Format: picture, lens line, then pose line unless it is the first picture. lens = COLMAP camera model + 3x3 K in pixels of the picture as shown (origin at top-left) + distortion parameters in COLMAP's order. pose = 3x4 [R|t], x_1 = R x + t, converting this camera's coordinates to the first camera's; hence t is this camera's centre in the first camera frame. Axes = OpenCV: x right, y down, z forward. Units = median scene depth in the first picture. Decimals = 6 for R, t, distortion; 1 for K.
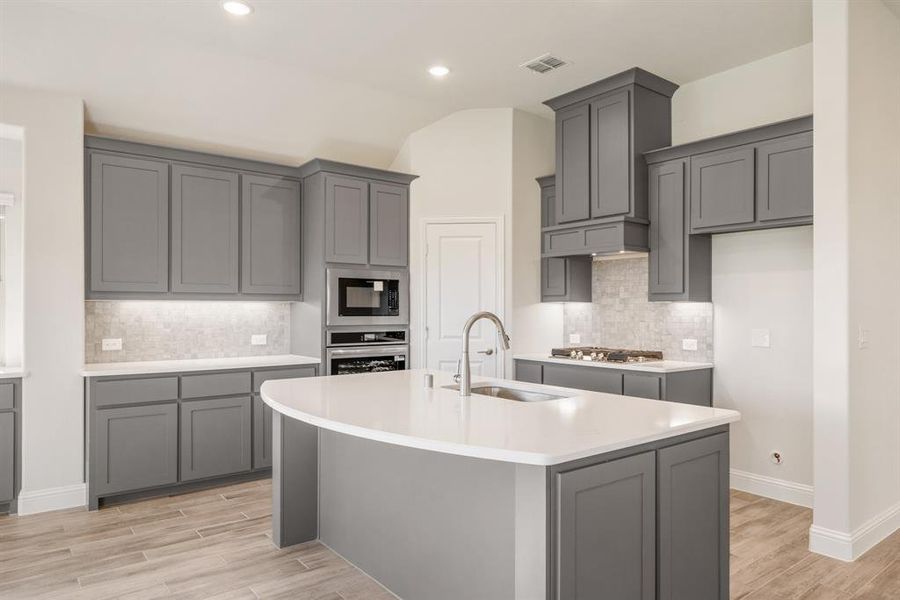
lens RADIAL K [[592.3, 0, 484.5], [0, 592.3, 308.4], [0, 0, 1]] dist [-0.005319, -0.001897]
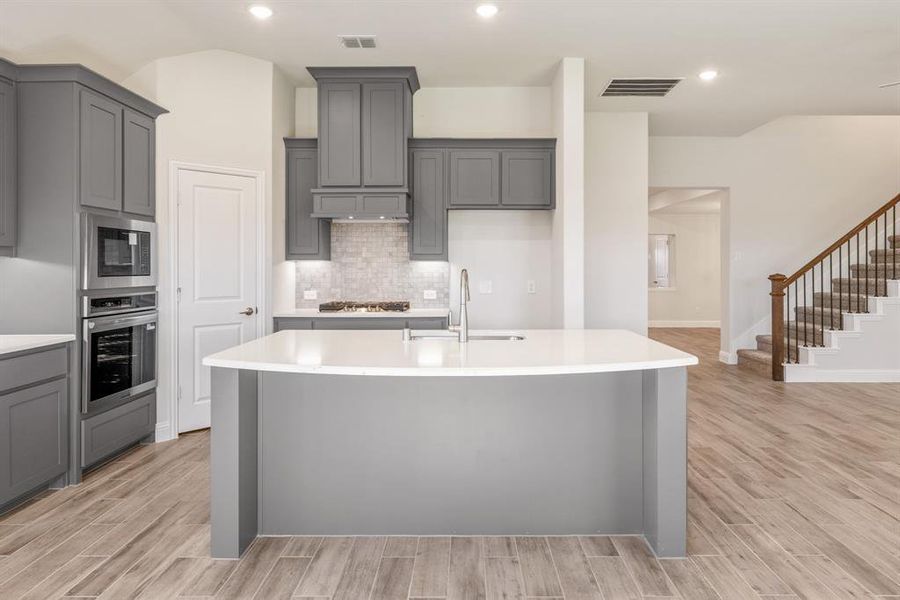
lens RADIAL K [[552.4, 0, 465.6], [0, 552.4, 268.0], [0, 0, 1]] dist [-0.000796, -0.001747]
pose [[0.639213, -0.003637, 0.769021, -0.478913], [0.002104, 0.999993, 0.002980, 0.000549], [-0.769027, -0.000287, 0.639216, 0.174277]]
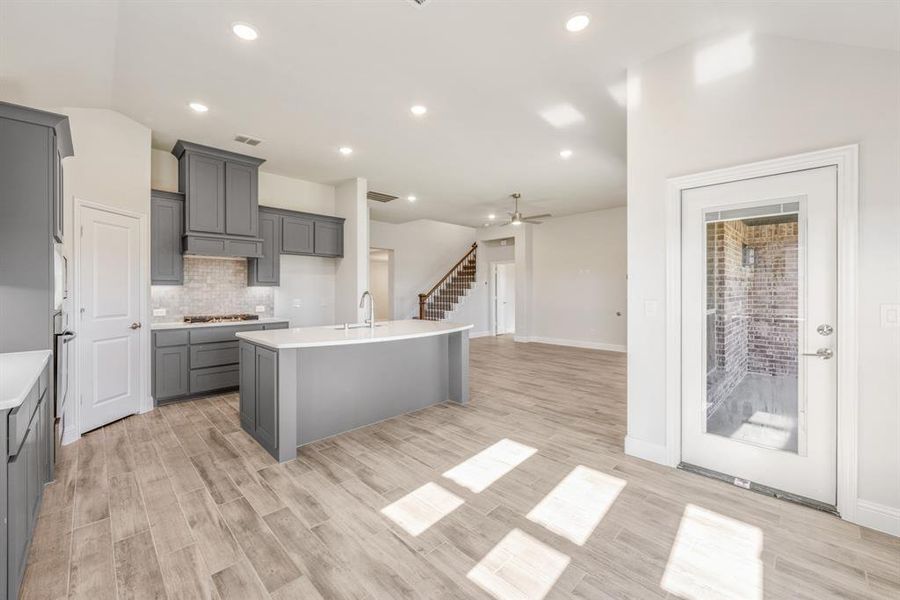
lens RADIAL K [[363.0, 0, 451.6], [0, 363.0, 290.2], [0, 0, 1]] dist [-0.000553, -0.000127]
pose [[-0.093267, -0.001295, 0.995640, -0.817707], [0.001664, 0.999998, 0.001457, 0.000429], [-0.995640, 0.001793, -0.093265, 0.462896]]
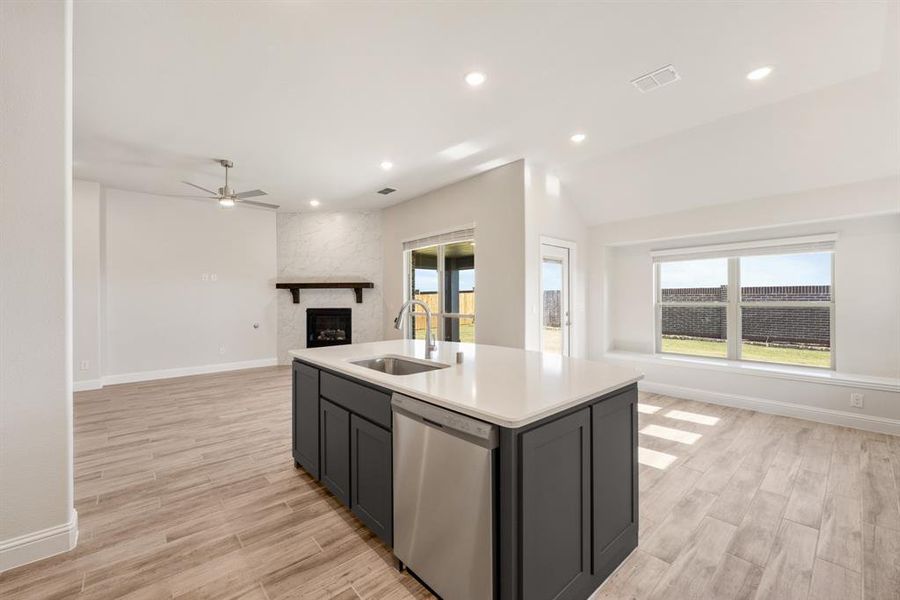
lens RADIAL K [[361.4, 0, 450.0], [0, 361.4, 300.0], [0, 0, 1]] dist [0.000446, -0.000036]
pose [[-0.999339, 0.003858, -0.036159, -0.029375], [0.003796, 0.999991, 0.001805, 0.003598], [0.036166, 0.001667, -0.999344, 1.048443]]
